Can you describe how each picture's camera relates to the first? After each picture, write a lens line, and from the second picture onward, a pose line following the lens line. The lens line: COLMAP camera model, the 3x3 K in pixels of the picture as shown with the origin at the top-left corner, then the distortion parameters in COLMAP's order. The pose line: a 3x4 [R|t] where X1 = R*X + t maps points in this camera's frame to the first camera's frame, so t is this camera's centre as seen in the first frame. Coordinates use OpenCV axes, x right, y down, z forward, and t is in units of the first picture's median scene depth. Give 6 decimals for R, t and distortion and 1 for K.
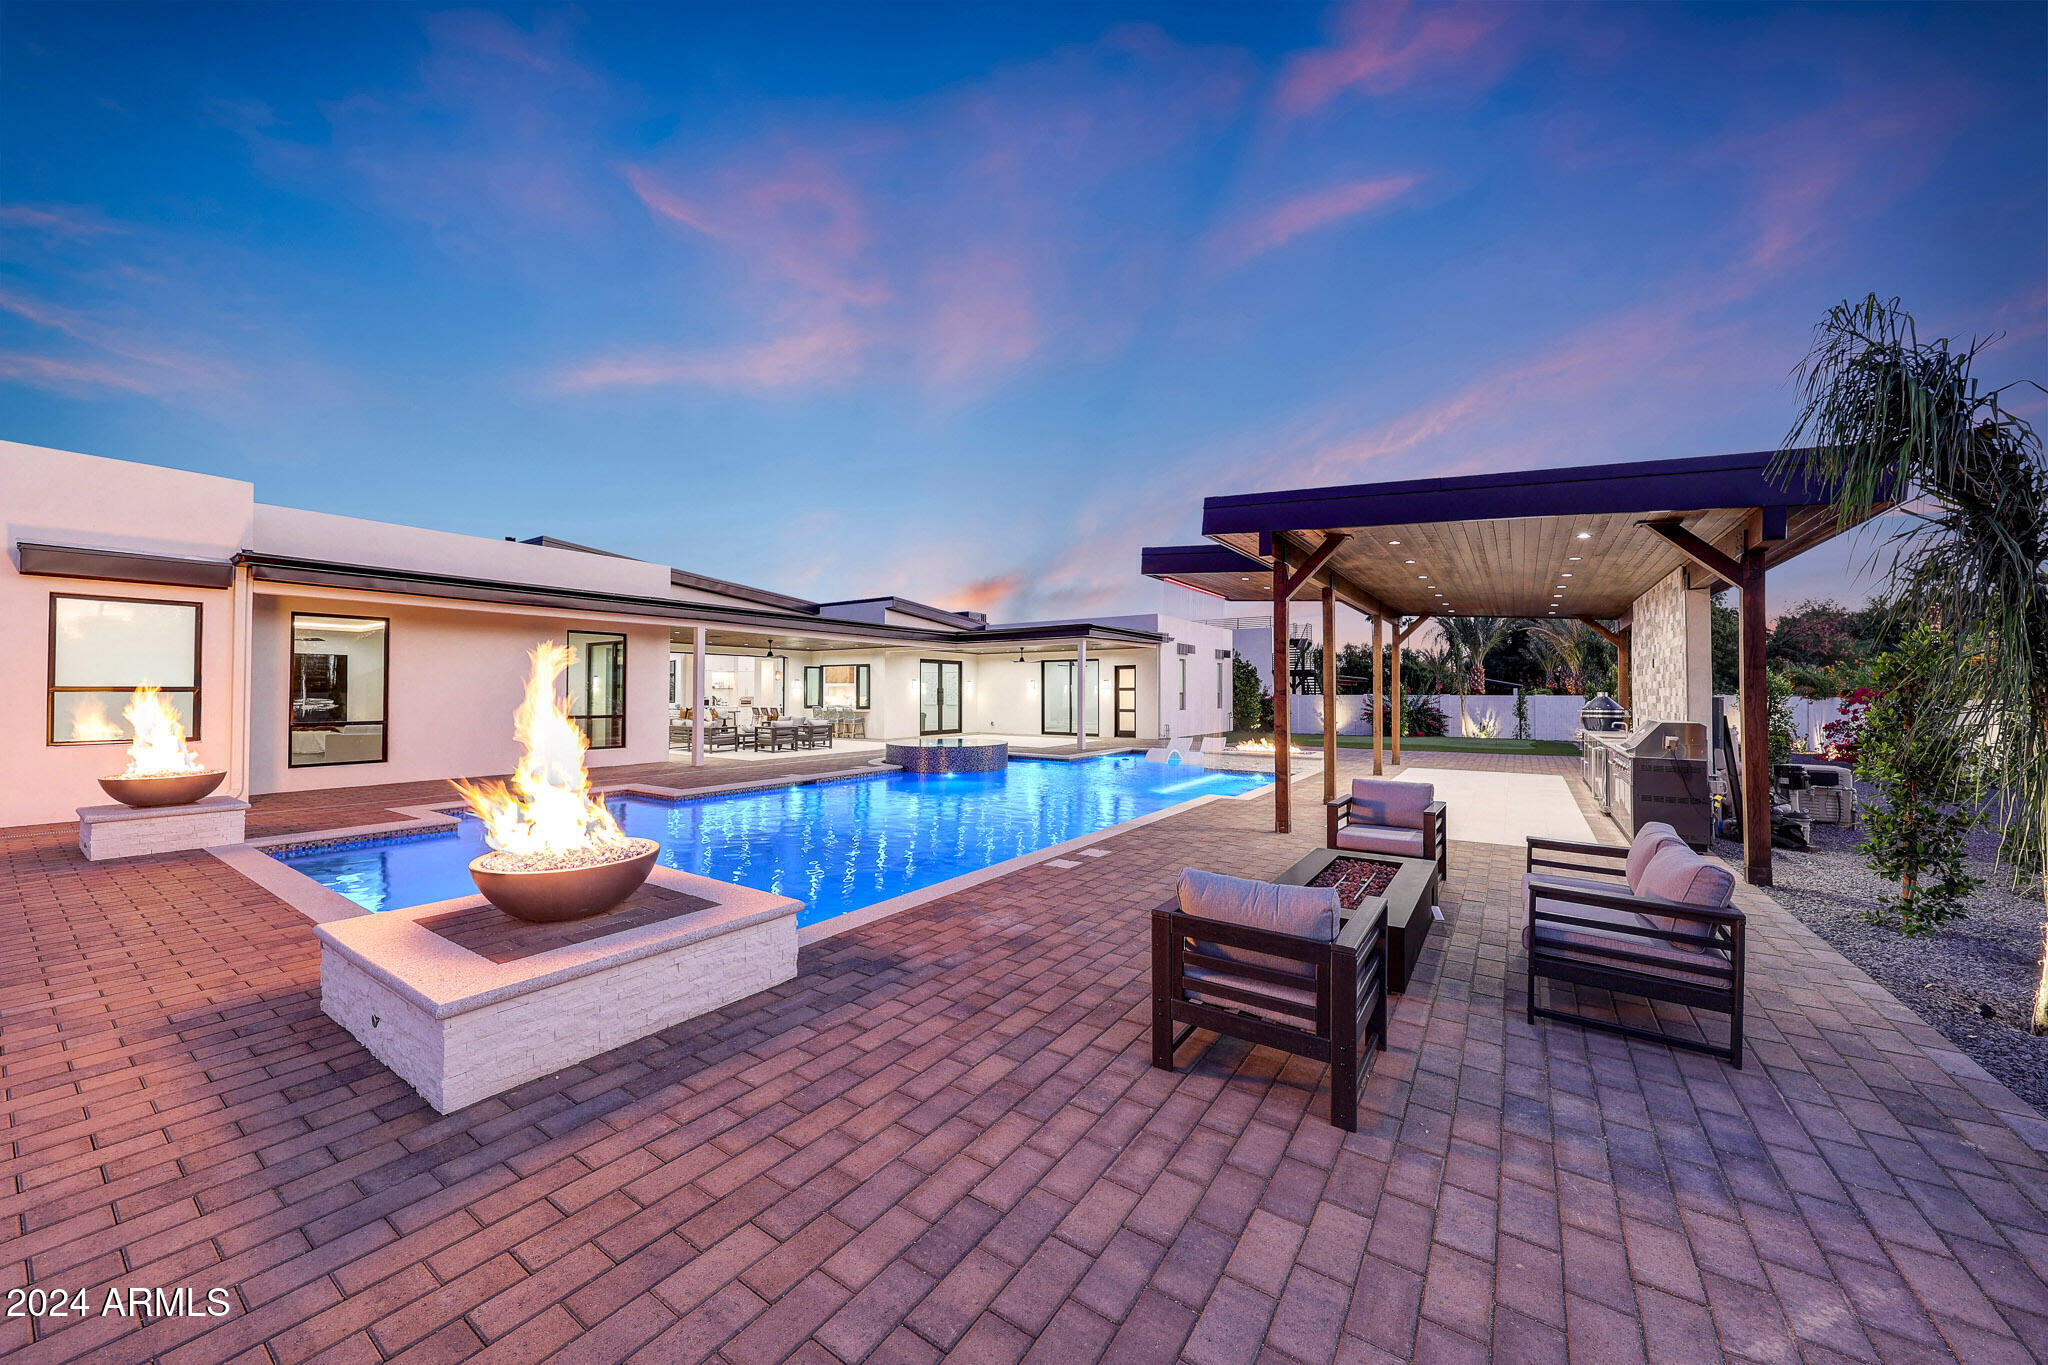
lens RADIAL K [[734.4, 0, 1020.9], [0, 734.4, 686.4], [0, 0, 1]] dist [0.006106, -0.000138]
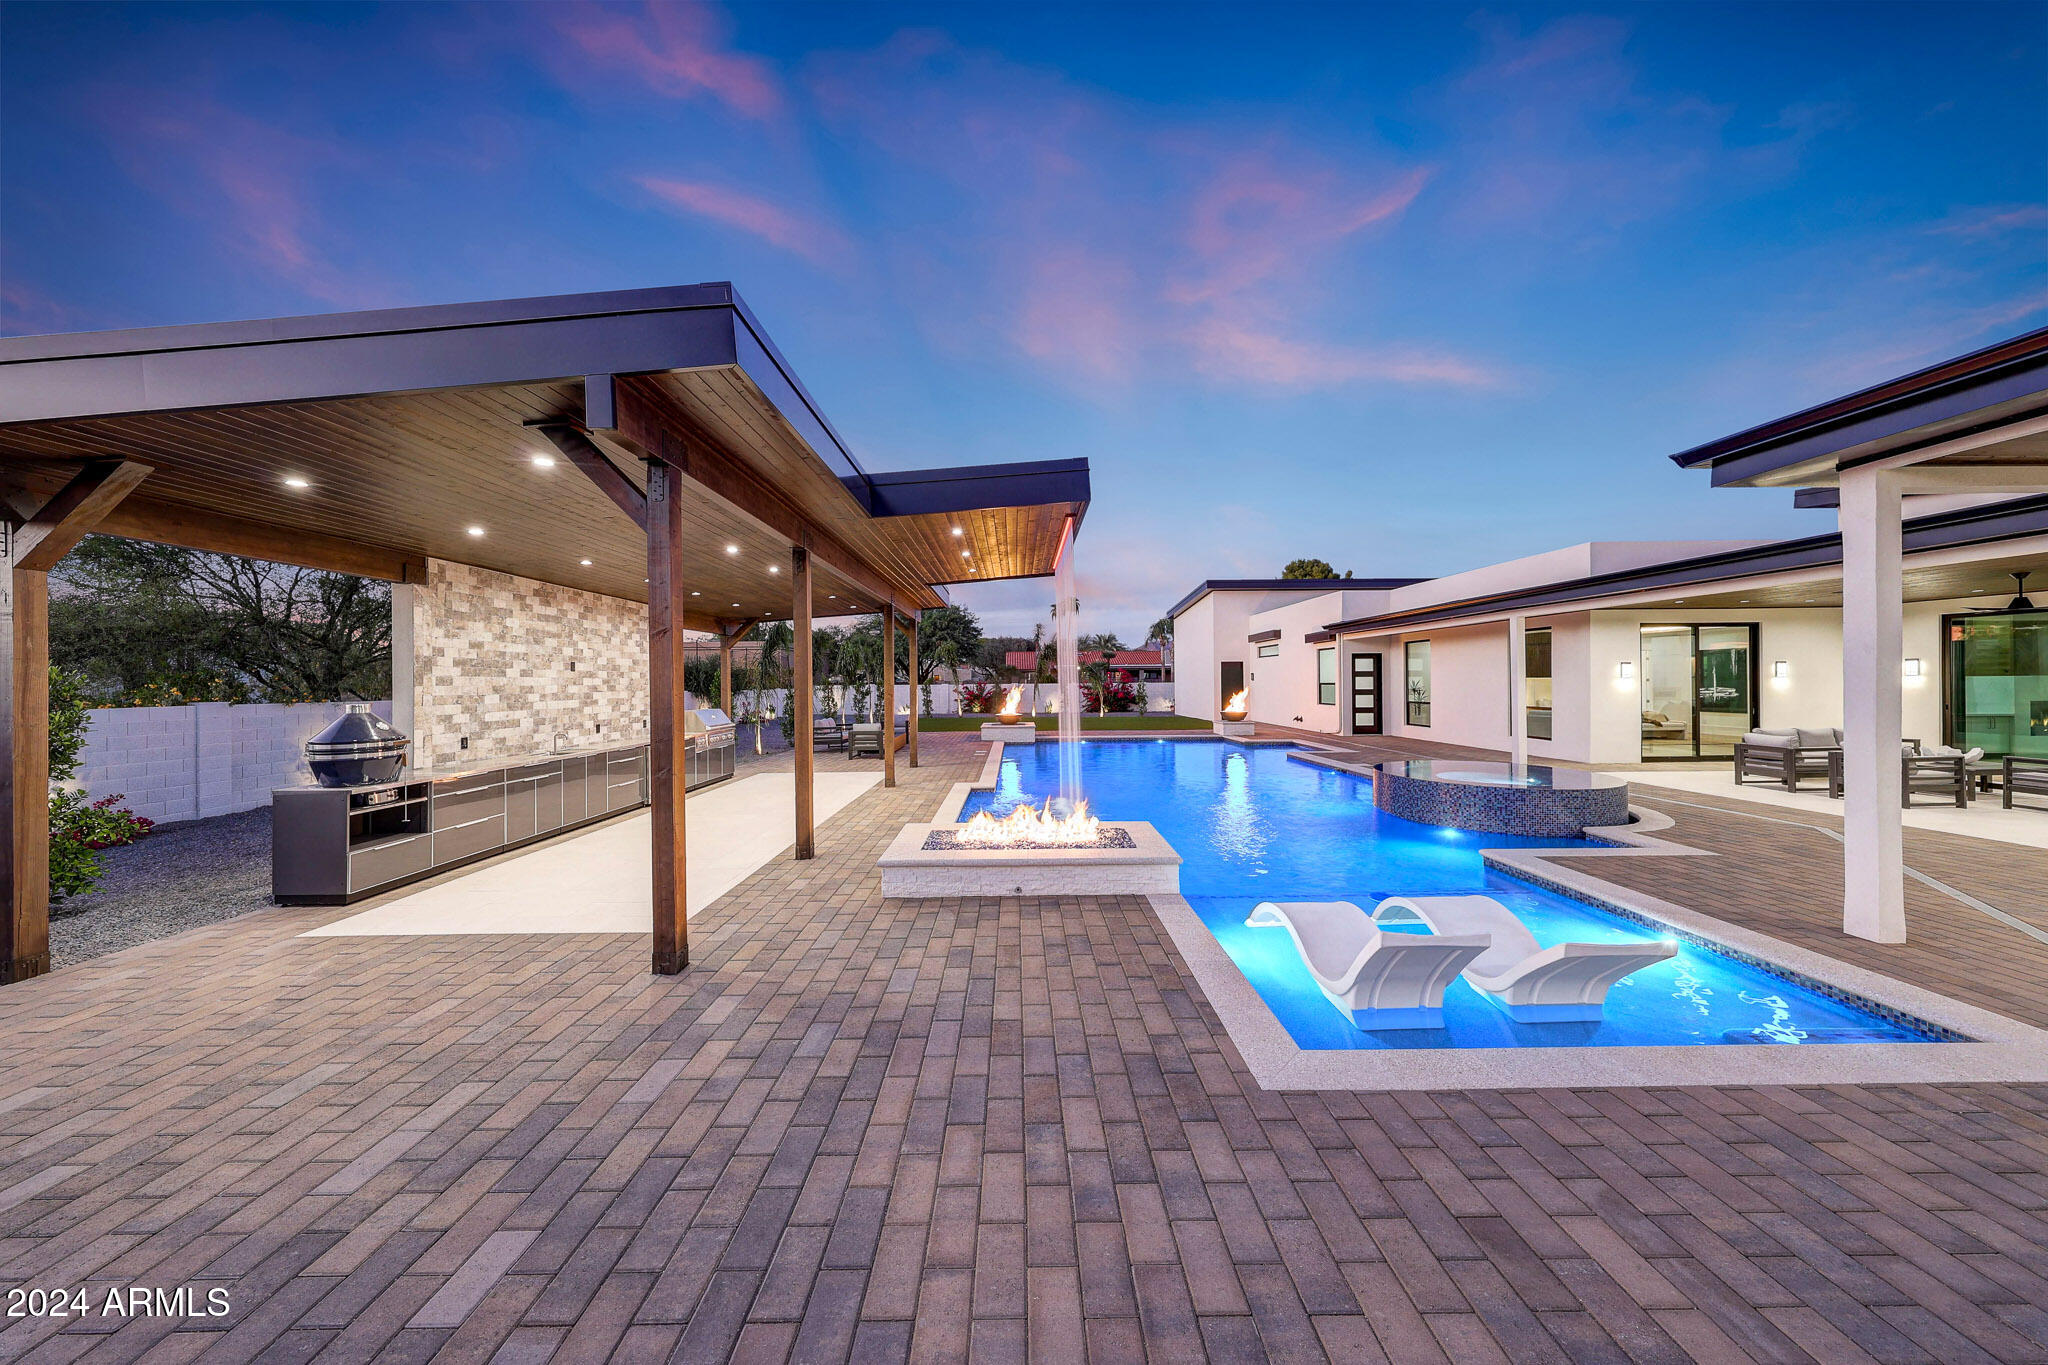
lens RADIAL K [[651.2, 0, 1030.5], [0, 651.2, 682.3], [0, 0, 1]] dist [0.001870, -0.000245]
pose [[-0.819111, 0.004774, -0.573615, 0.344038], [0.012456, 0.999878, -0.009465, 0.001603], [0.573500, -0.014898, -0.819070, 0.830169]]
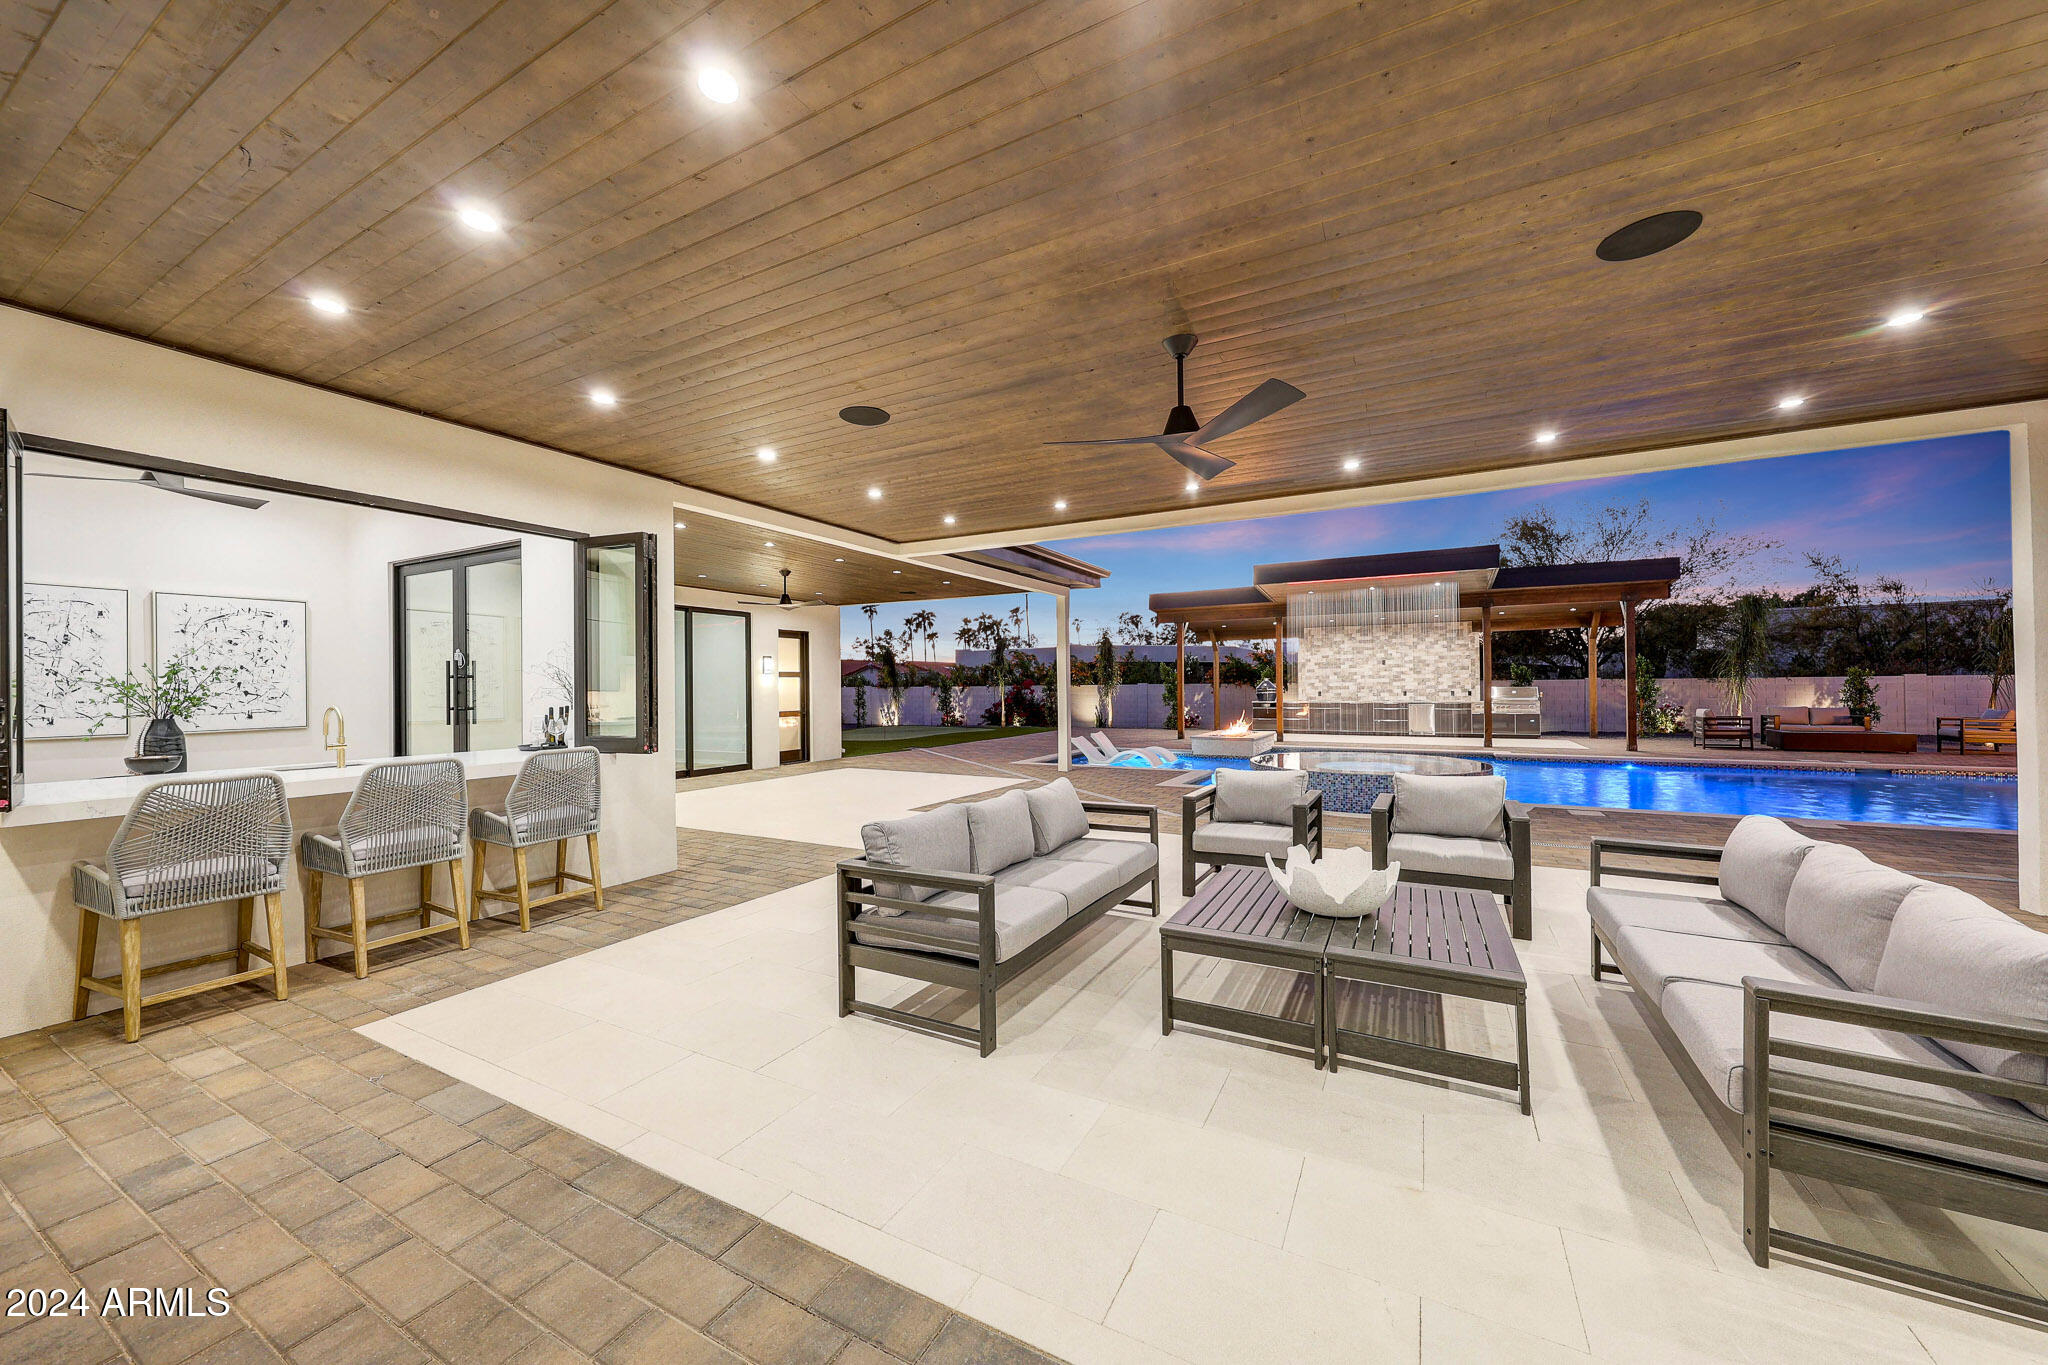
lens RADIAL K [[734.4, 0, 1026.1], [0, 734.4, 688.4], [0, 0, 1]] dist [0.006106, -0.000138]
pose [[-0.111681, -0.004237, 0.993735, -0.425793], [0.000687, 0.999990, 0.004341, 0.012059], [-0.993744, 0.001168, -0.111677, 0.894029]]
